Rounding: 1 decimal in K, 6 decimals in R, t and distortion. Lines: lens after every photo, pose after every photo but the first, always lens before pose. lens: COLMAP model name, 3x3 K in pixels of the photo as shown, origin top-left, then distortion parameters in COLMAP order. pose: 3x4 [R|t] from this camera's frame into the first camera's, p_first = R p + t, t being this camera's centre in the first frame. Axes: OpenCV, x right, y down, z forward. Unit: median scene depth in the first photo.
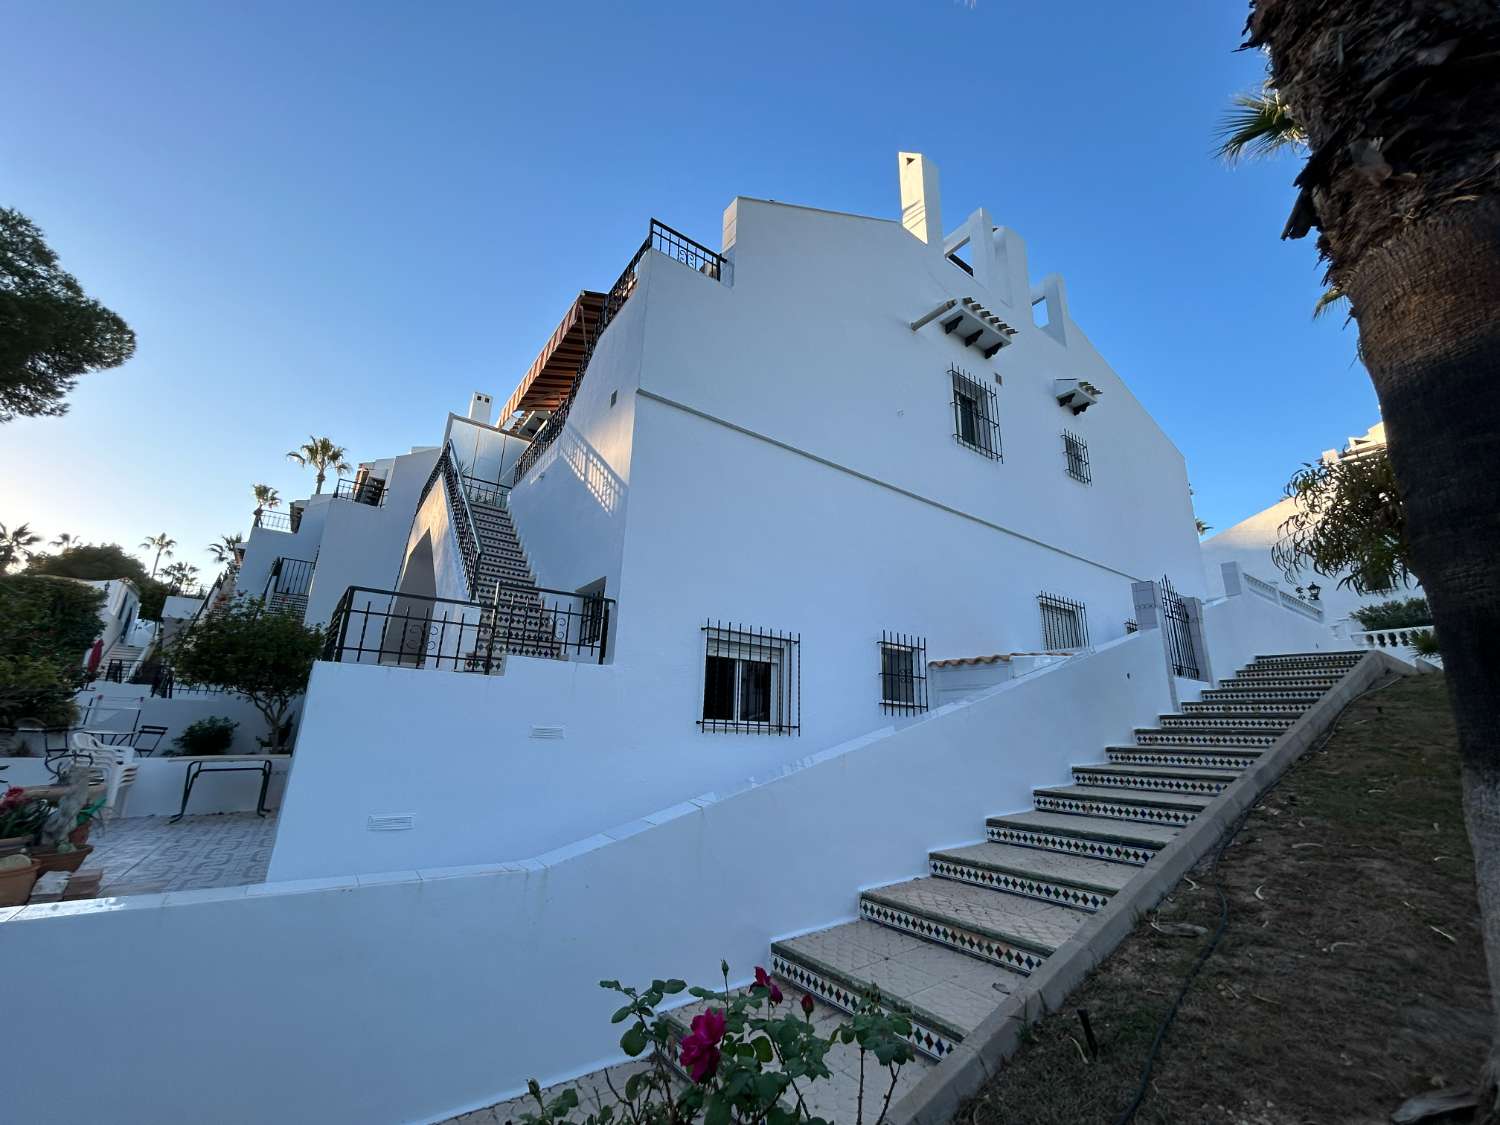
lens RADIAL K [[612.1, 0, 752.8], [0, 612.1, 561.2], [0, 0, 1]] dist [-0.000112, 0.000098]
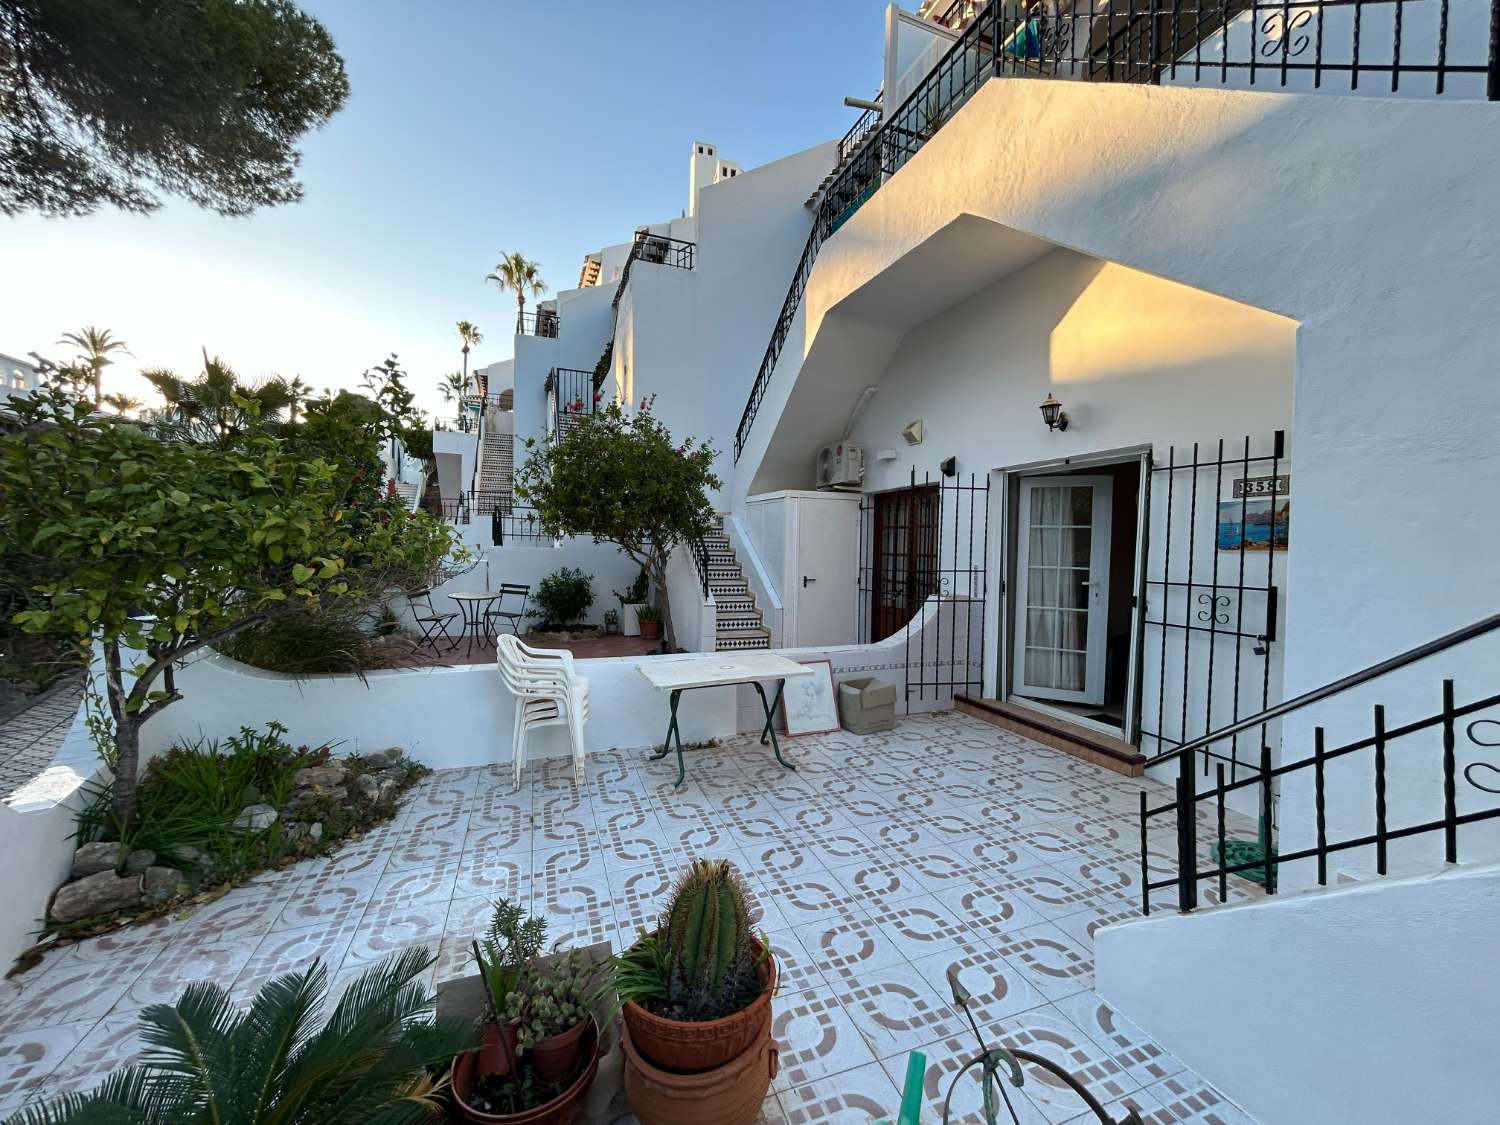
lens RADIAL K [[603.8, 0, 748.0], [0, 603.8, 566.3], [0, 0, 1]] dist [-0.002491, 0.000359]
pose [[0.966943, -0.004366, -0.254954, -0.363248], [0.081662, 0.952495, 0.293403, 0.033461], [0.241561, -0.304524, 0.921365, 0.271300]]
